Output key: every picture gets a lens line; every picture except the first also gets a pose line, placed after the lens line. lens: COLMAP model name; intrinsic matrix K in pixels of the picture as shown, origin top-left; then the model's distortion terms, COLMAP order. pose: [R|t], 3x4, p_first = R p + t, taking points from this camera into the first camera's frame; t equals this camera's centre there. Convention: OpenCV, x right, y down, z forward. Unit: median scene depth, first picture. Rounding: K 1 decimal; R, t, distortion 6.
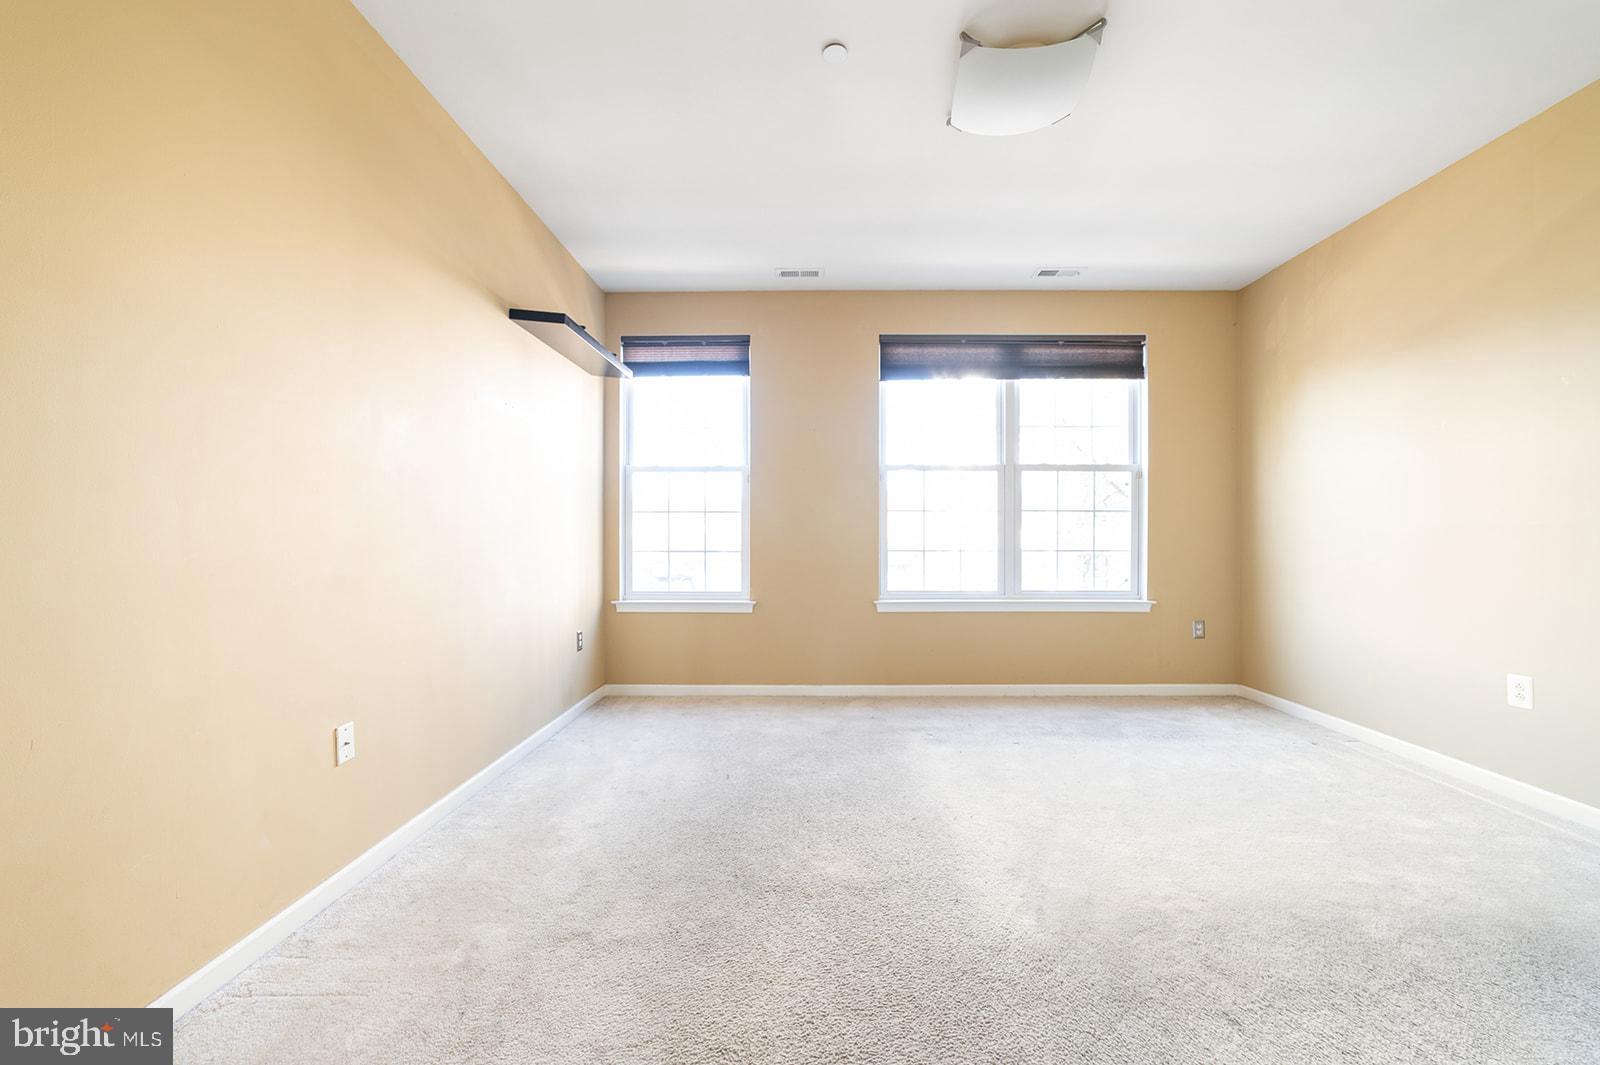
lens RADIAL K [[643.6, 0, 743.5], [0, 643.6, 540.8], [0, 0, 1]] dist [-0.021887, 0.003823]
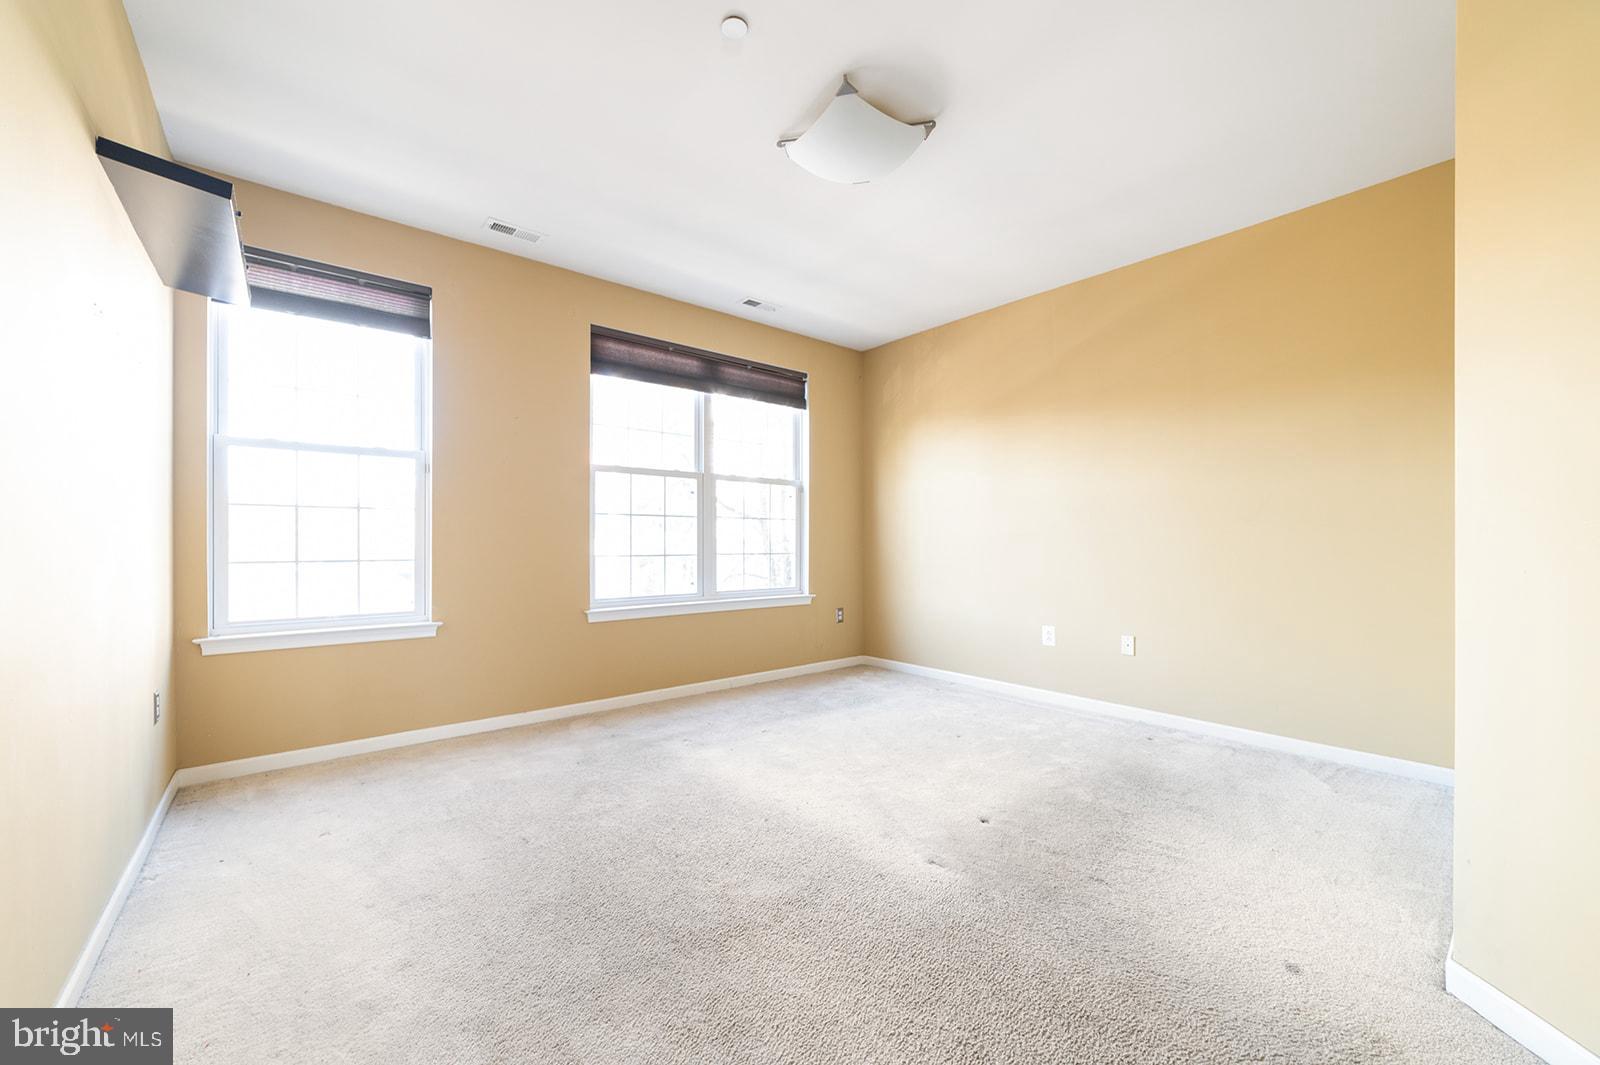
lens RADIAL K [[643.6, 0, 808.9], [0, 643.6, 543.9], [0, 0, 1]] dist [-0.021887, 0.003823]
pose [[0.734170, -0.002121, 0.678963, -0.195031], [0.005462, 0.999981, -0.002783, 0.001683], [-0.678944, 0.005752, 0.734167, 0.112011]]
